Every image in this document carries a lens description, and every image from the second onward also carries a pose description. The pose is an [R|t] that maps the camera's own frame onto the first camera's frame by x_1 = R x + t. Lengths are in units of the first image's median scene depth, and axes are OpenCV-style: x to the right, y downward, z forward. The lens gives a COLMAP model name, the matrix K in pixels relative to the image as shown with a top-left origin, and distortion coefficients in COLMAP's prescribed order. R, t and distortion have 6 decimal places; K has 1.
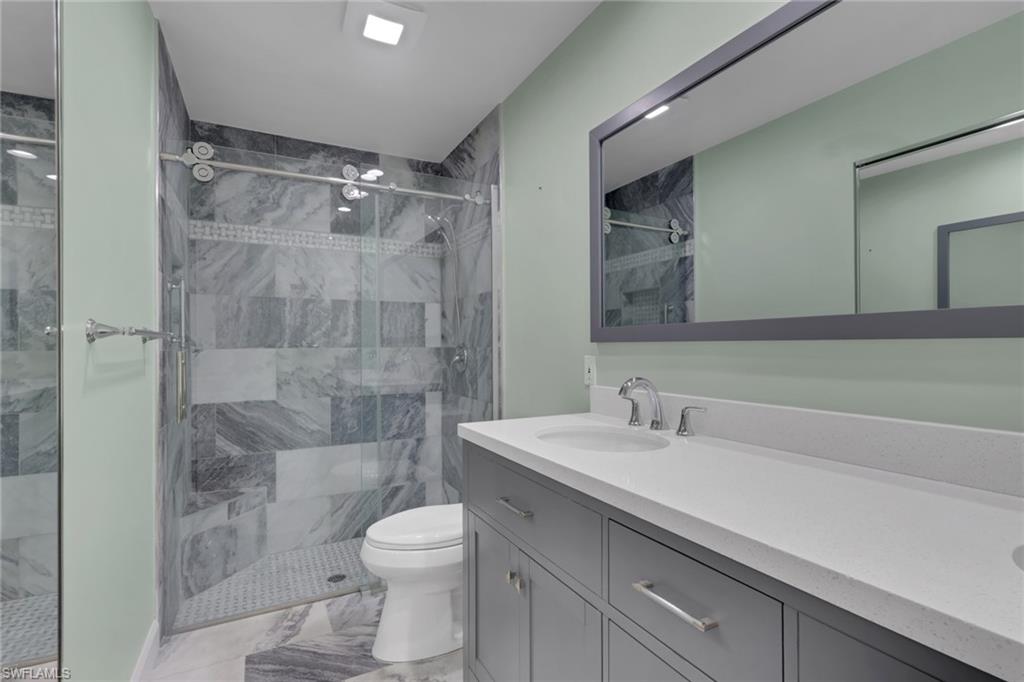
lens RADIAL K [[479.8, 0, 509.7], [0, 479.8, 342.3], [0, 0, 1]] dist [-0.002042, -0.000539]
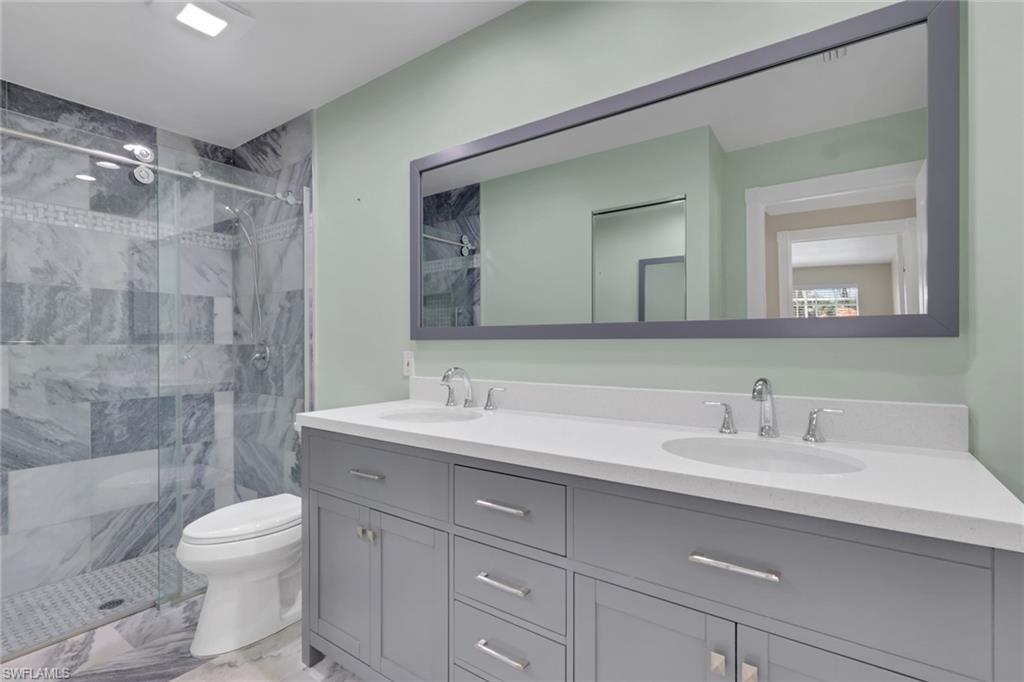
lens RADIAL K [[479.8, 0, 509.7], [0, 479.8, 342.3], [0, 0, 1]] dist [-0.002042, -0.000539]
pose [[0.894309, 0.004166, 0.447431, -0.087481], [-0.005896, 0.999980, 0.002473, 0.000905], [-0.447411, -0.004850, 0.894315, -0.103808]]
